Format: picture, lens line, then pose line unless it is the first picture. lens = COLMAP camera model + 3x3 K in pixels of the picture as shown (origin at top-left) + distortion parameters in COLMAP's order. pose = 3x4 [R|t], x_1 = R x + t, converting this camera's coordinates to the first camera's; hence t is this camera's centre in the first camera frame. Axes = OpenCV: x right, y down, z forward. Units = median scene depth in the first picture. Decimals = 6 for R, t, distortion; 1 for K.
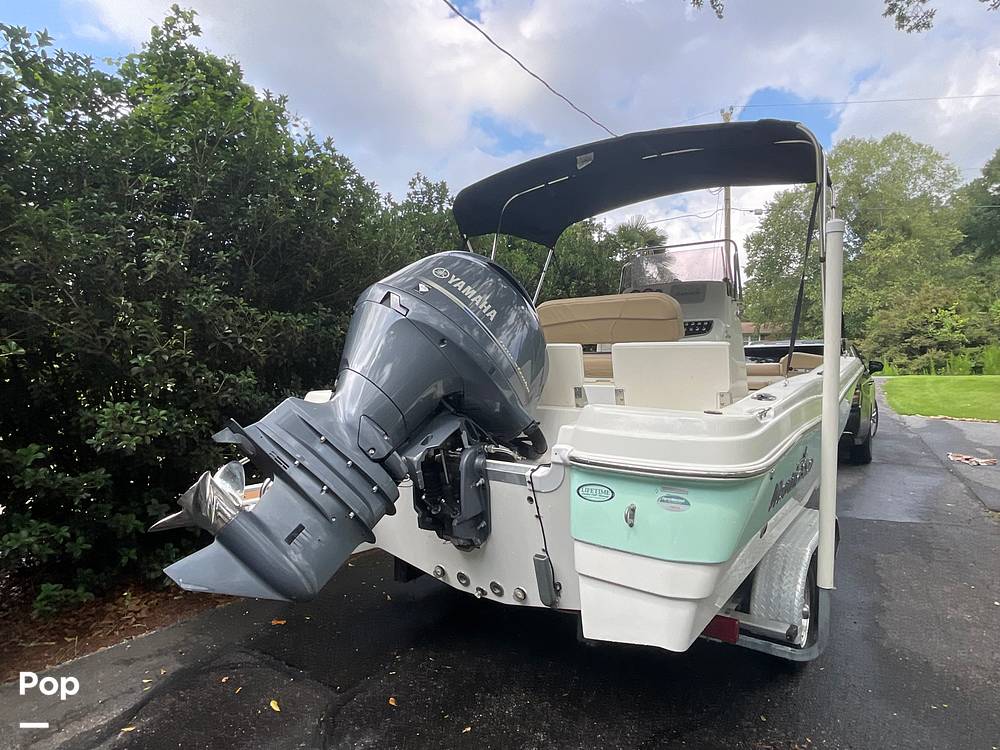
lens RADIAL K [[584.0, 0, 495.3], [0, 584.0, 372.8], [0, 0, 1]] dist [-0.006967, 0.004066]
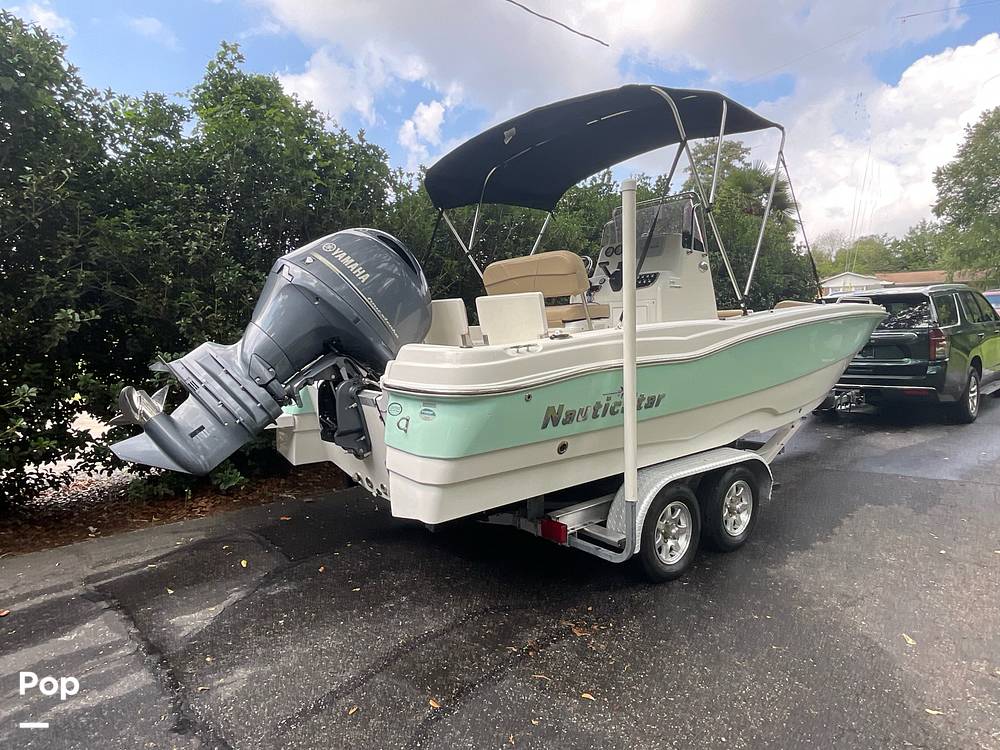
lens RADIAL K [[586.6, 0, 497.8], [0, 586.6, 373.1], [0, 0, 1]] dist [-0.007265, -0.003791]
pose [[0.963826, -0.002458, -0.266521, 0.621956], [0.018849, 0.998082, 0.058960, 0.040333], [0.265865, -0.061850, 0.962024, -0.181893]]
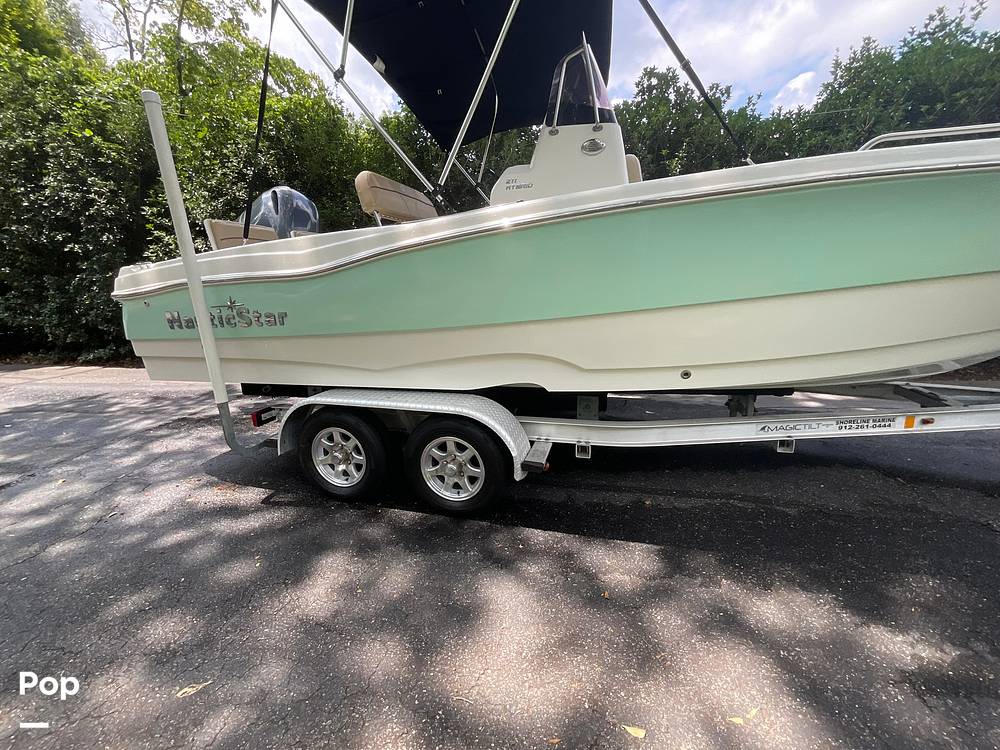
lens RADIAL K [[406.4, 0, 497.7], [0, 406.4, 373.8], [0, 0, 1]] dist [-0.001288, 0.000422]
pose [[0.340788, 0.196670, -0.919339, 1.616029], [0.019686, 0.976167, 0.216125, 0.116794], [0.939934, -0.091751, 0.328795, 1.289904]]
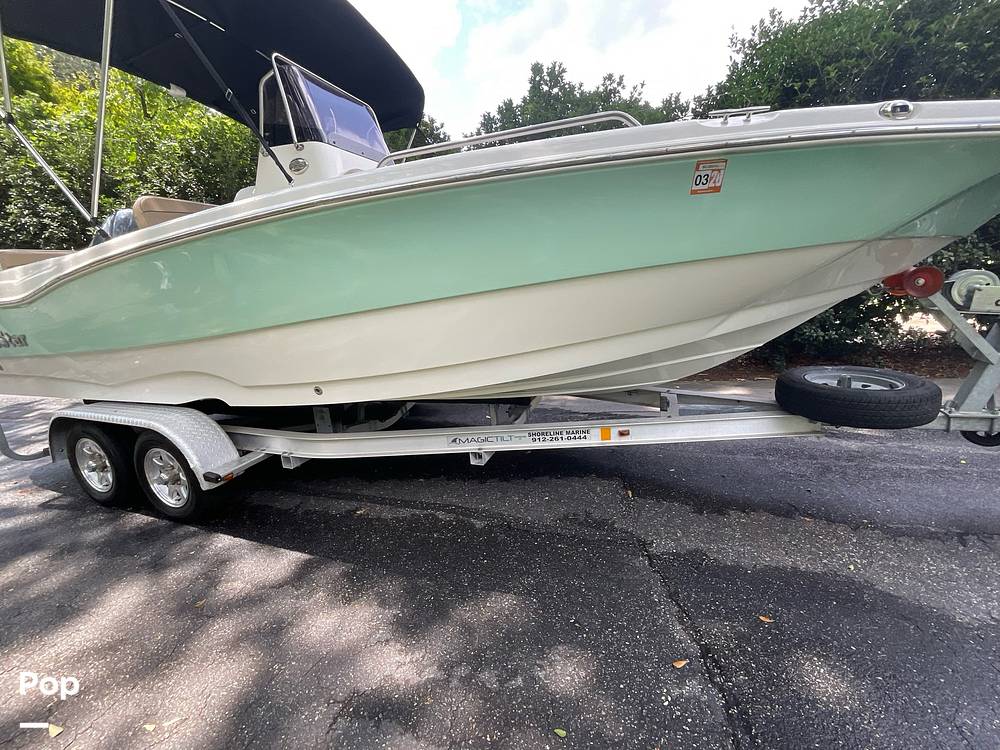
lens RADIAL K [[406.4, 0, 497.7], [0, 406.4, 373.8], [0, 0, 1]] dist [-0.001288, 0.000422]
pose [[0.258570, 0.202282, -0.944576, 1.849447], [0.052919, 0.973395, 0.222940, 0.103035], [0.964542, -0.107631, 0.240986, 1.999510]]
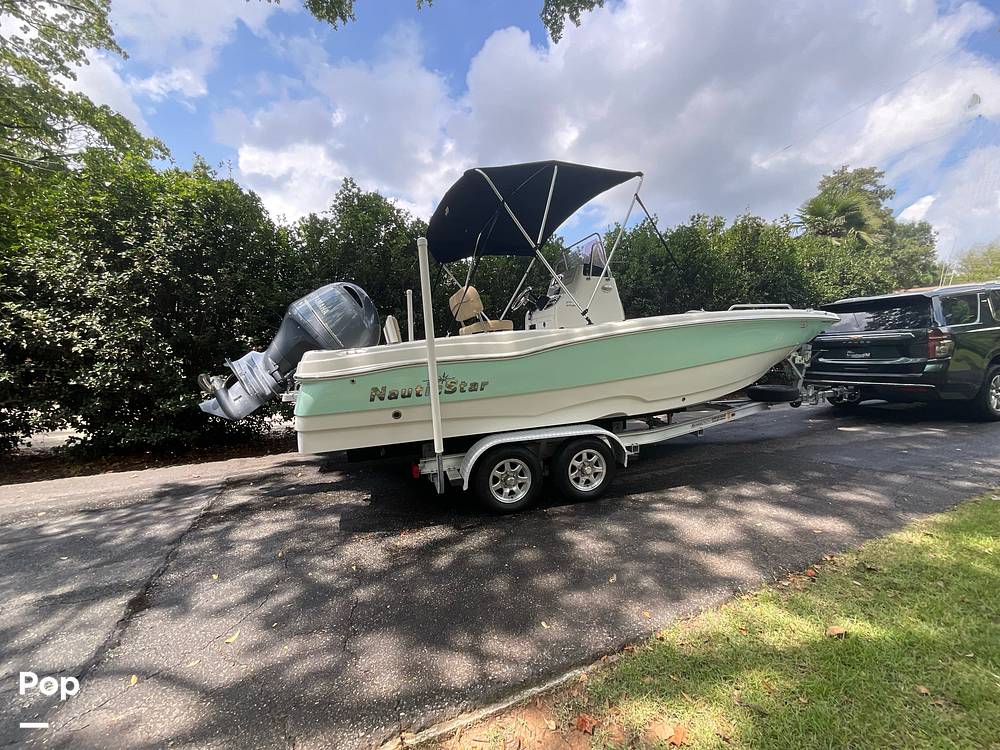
lens RADIAL K [[406.4, 0, 497.7], [0, 406.4, 373.8], [0, 0, 1]] dist [-0.001288, 0.000422]
pose [[0.794959, 0.001593, -0.606661, 1.438099], [0.036120, 0.998098, 0.049952, 0.080768], [0.605587, -0.061622, 0.793390, 0.159335]]
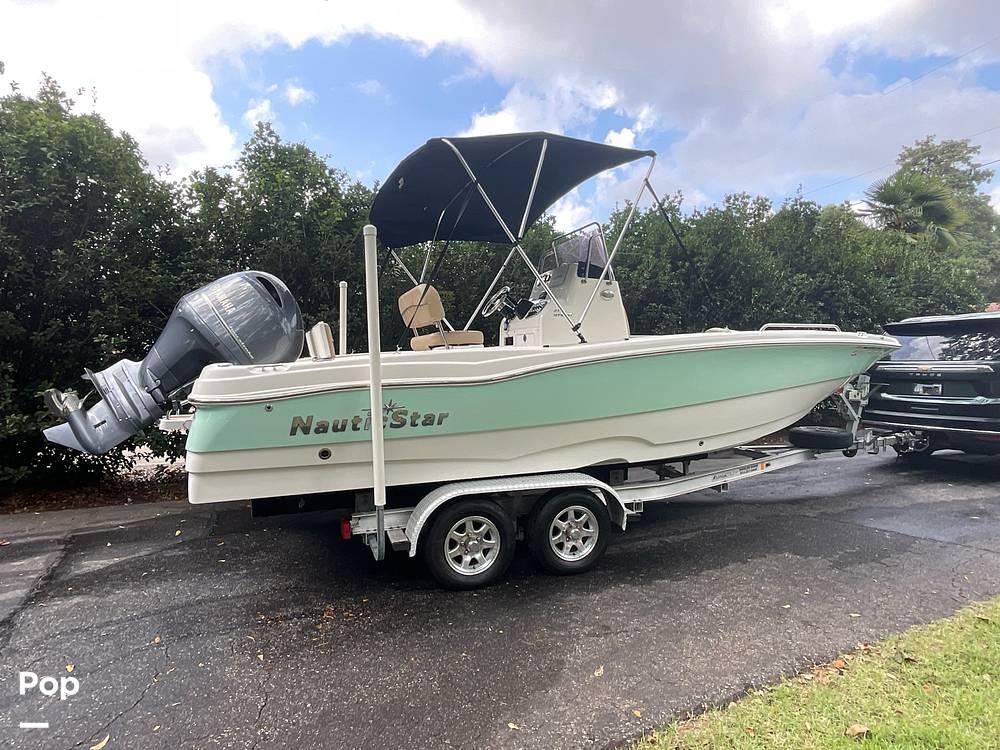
lens RADIAL K [[584.0, 0, 495.3], [0, 584.0, 372.8], [0, 0, 1]] dist [-0.006967, 0.004066]
pose [[0.830632, 0.006977, -0.556778, 1.513885], [-0.000691, 0.999934, 0.011500, 0.054479], [0.556821, -0.009168, 0.830582, 0.052047]]
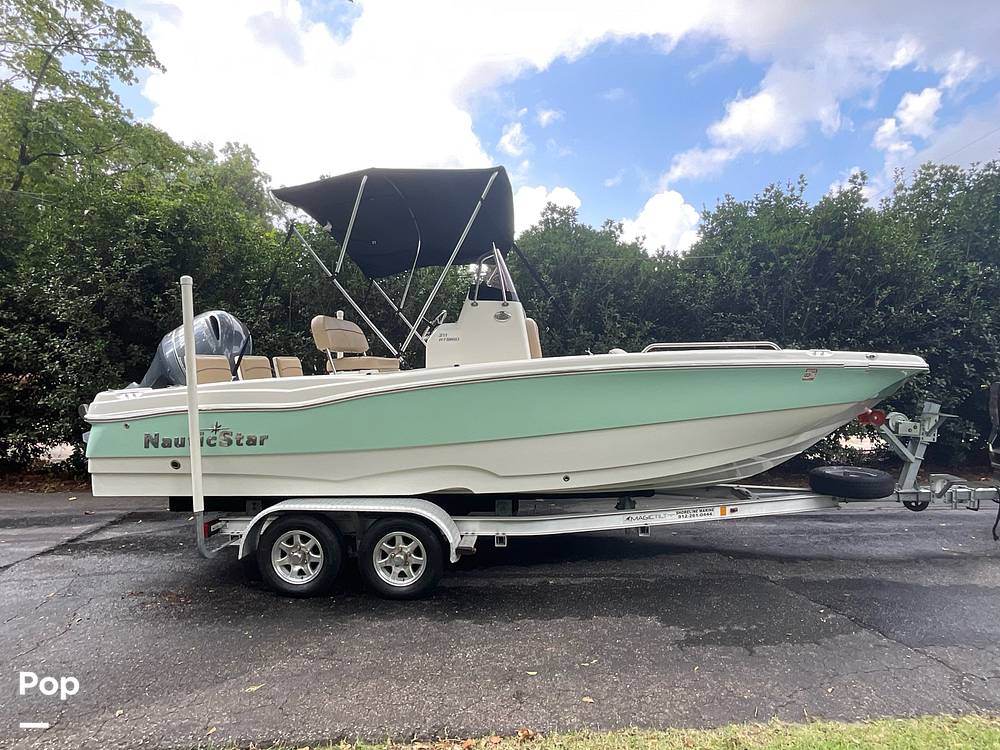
lens RADIAL K [[586.6, 0, 497.8], [0, 586.6, 373.1], [0, 0, 1]] dist [-0.007265, -0.003791]
pose [[0.524778, 0.003684, -0.851231, 2.309967], [-0.001391, 0.999993, 0.003471, -0.006554], [0.851238, -0.000638, 0.524779, 0.859647]]
